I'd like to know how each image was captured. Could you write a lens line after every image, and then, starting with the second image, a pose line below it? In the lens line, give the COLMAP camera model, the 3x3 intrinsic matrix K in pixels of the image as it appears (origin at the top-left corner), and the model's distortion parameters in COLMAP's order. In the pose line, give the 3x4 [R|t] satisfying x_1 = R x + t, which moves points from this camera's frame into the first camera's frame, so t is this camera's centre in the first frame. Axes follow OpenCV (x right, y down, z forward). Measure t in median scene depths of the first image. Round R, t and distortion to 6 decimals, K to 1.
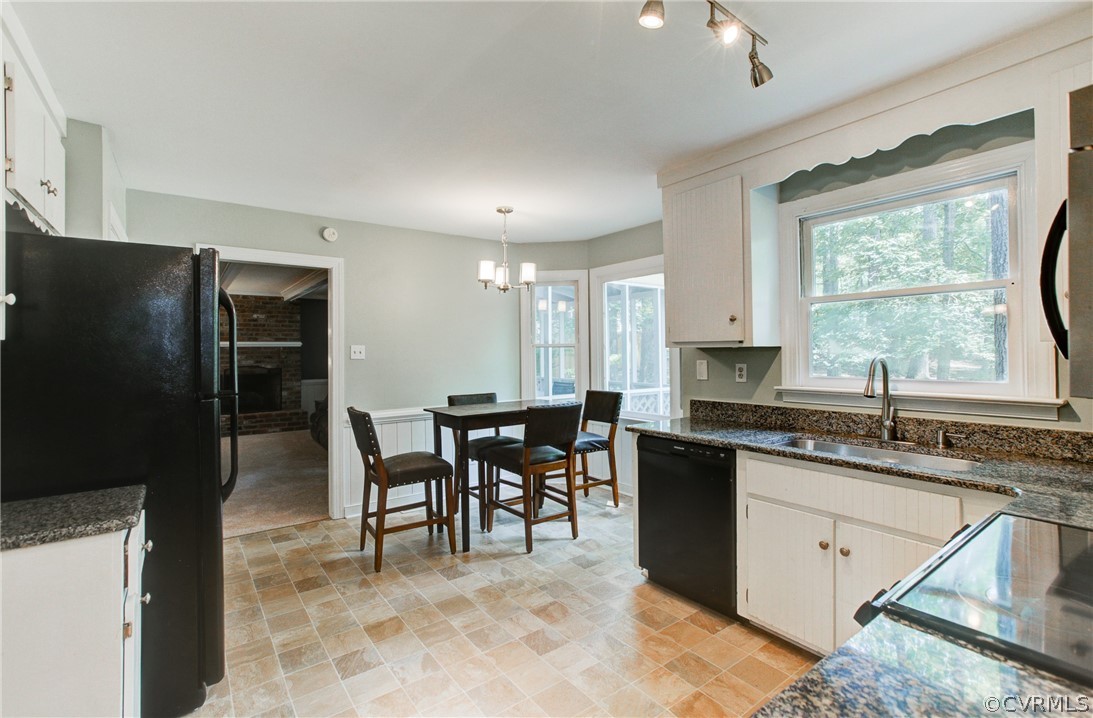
lens RADIAL K [[498.9, 0, 549.9], [0, 498.9, 348.0], [0, 0, 1]] dist [0.002213, 0.000241]
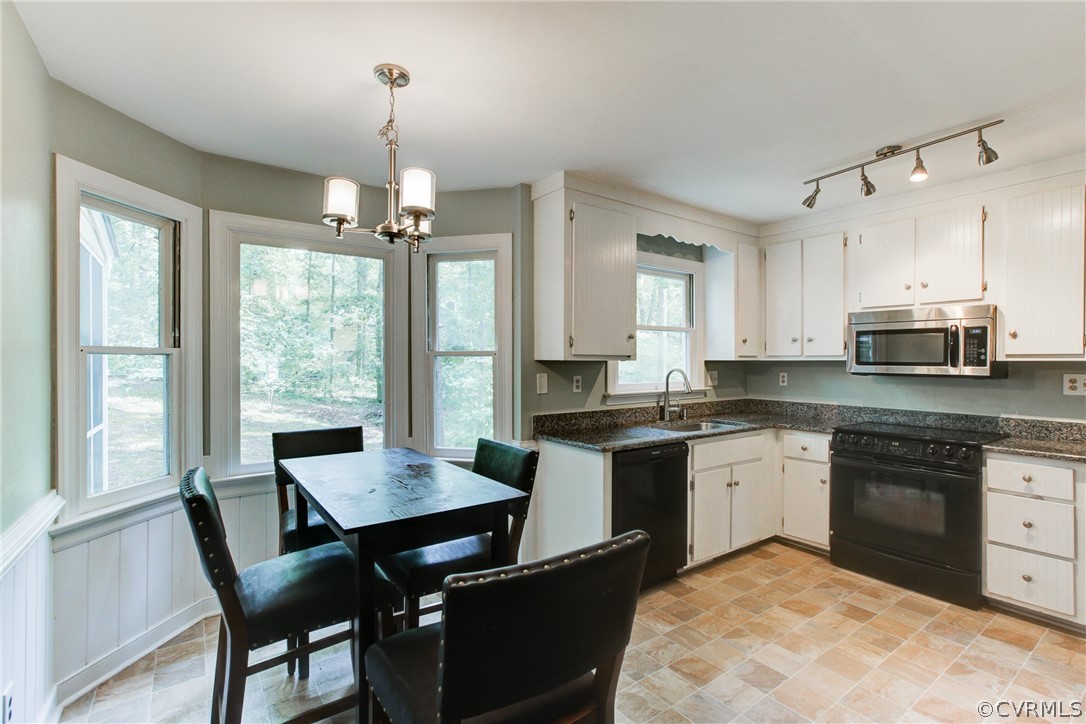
lens RADIAL K [[495.1, 0, 543.0], [0, 495.1, 362.0], [0, 0, 1]] dist [-0.001006, 0.000392]
pose [[0.029365, 0.004292, 0.999560, -0.472519], [-0.007366, 0.999965, -0.004077, 0.003568], [-0.999542, -0.007243, 0.029396, 0.686770]]
